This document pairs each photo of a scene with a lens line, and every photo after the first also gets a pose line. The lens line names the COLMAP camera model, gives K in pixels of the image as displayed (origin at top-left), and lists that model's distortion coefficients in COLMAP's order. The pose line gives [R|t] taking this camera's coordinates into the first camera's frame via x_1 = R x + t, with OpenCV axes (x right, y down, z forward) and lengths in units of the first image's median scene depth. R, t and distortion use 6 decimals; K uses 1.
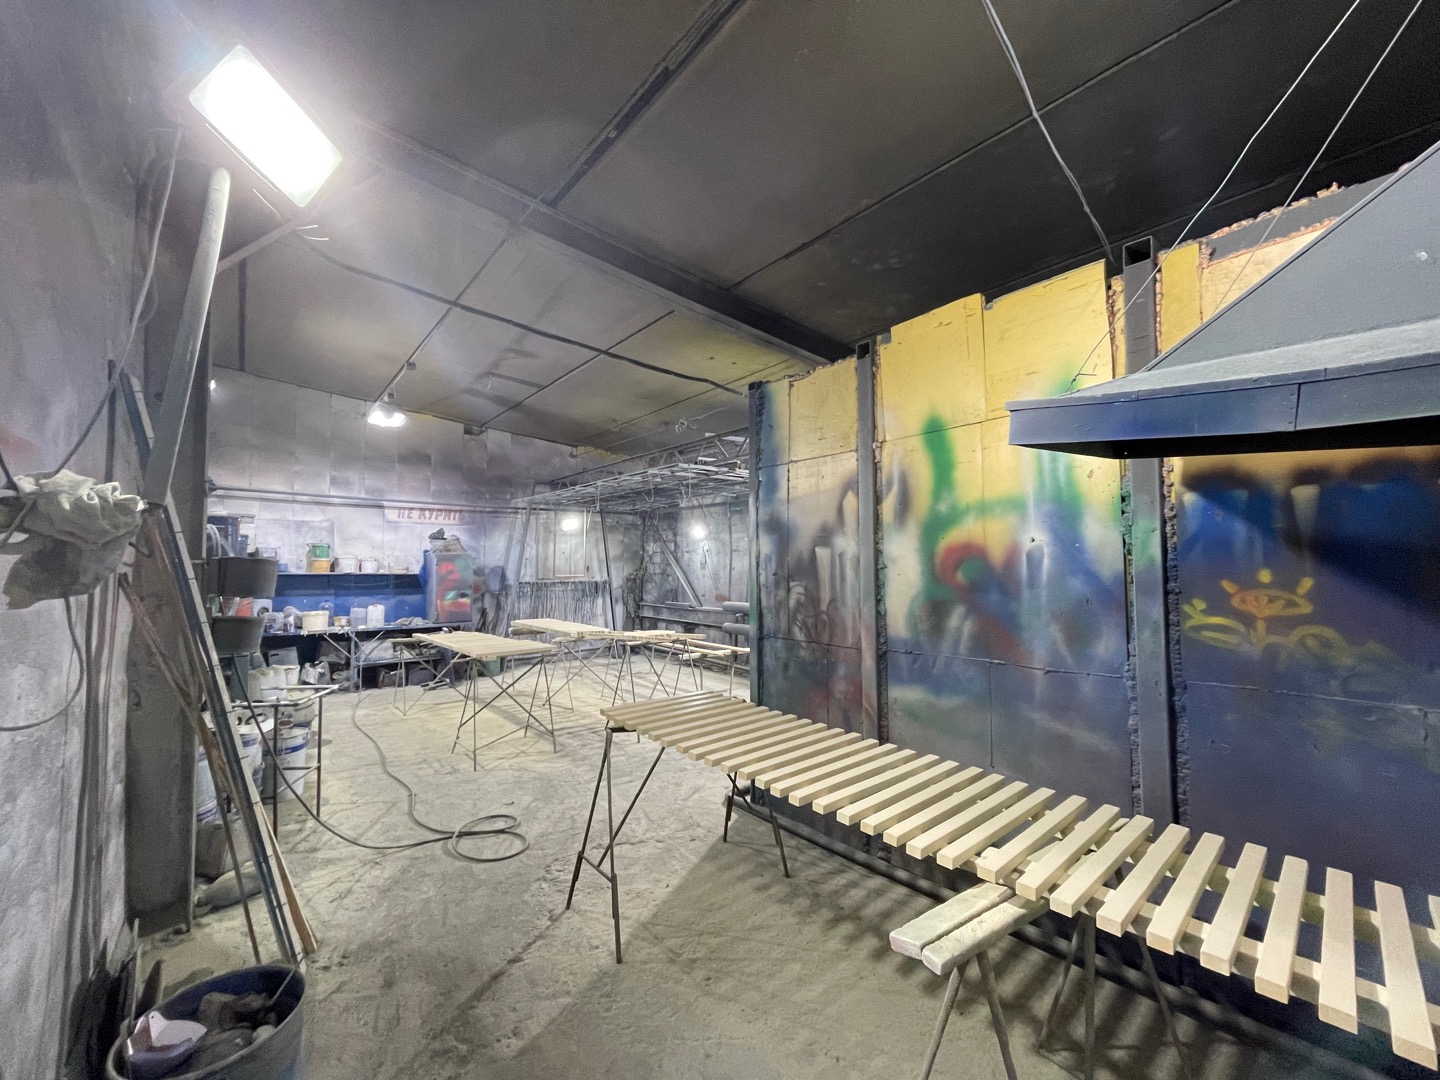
lens RADIAL K [[584.0, 0, 720.0], [0, 584.0, 540.0], [0, 0, 1]] dist [-0.009999, -0.000600]
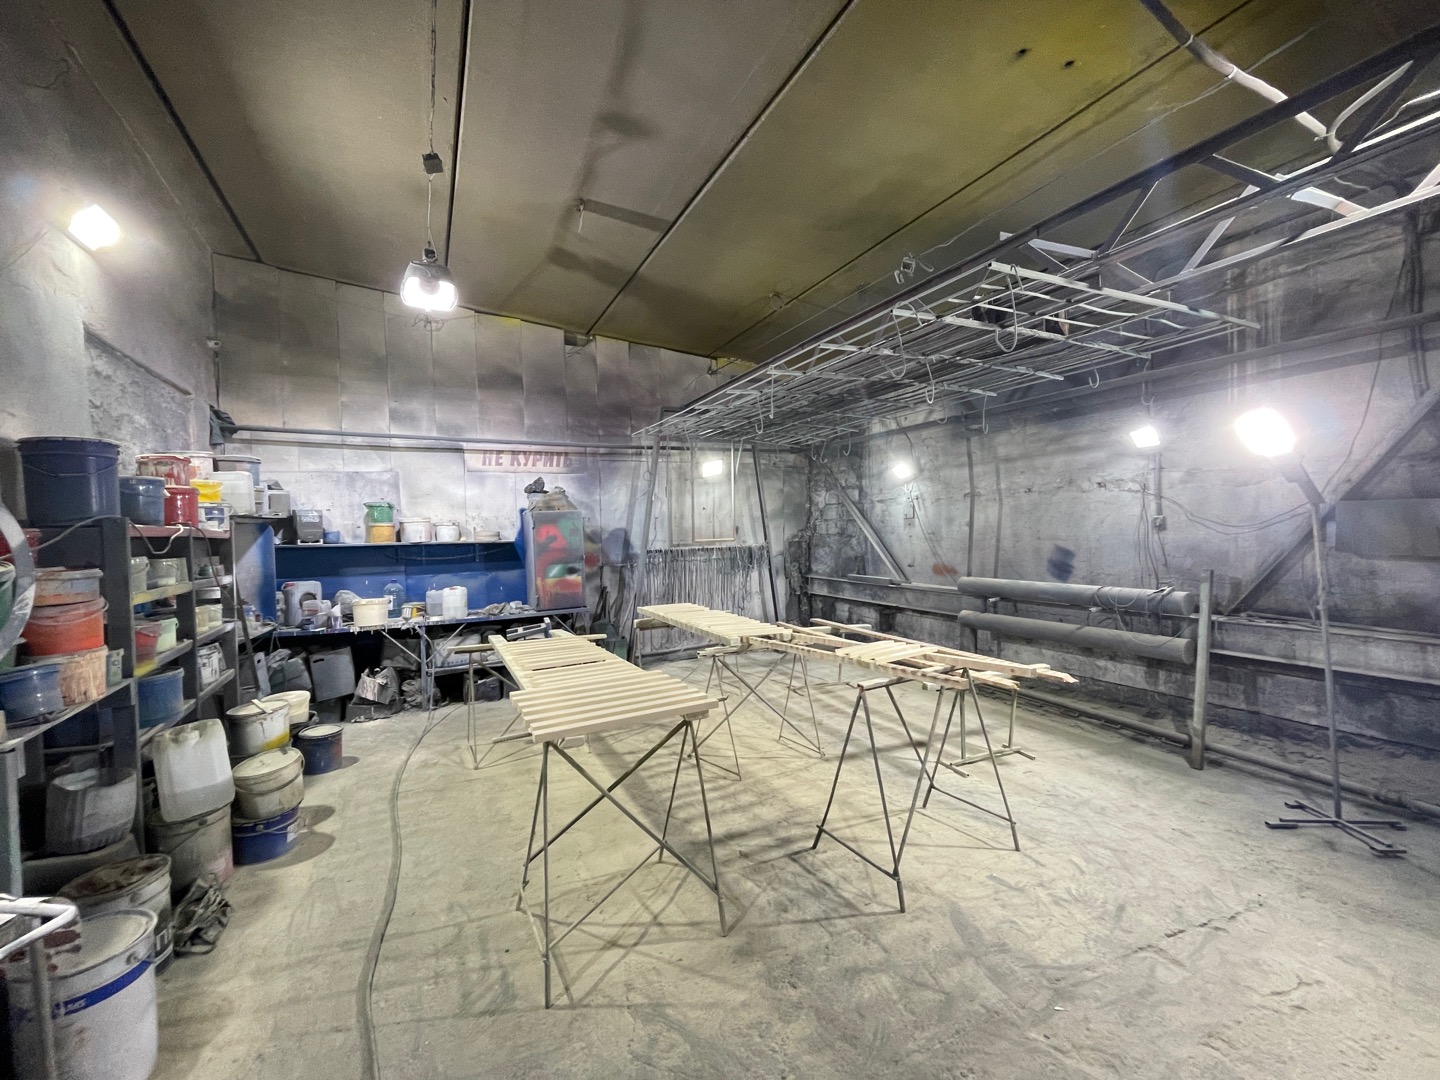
lens RADIAL K [[584.0, 0, 720.0], [0, 584.0, 540.0], [0, 0, 1]] dist [-0.009999, -0.000600]
pose [[0.975847, -0.019575, -0.217574, -0.107271], [0.033837, 0.997501, 0.062020, 0.019474], [0.215817, -0.067884, 0.974071, 0.342869]]
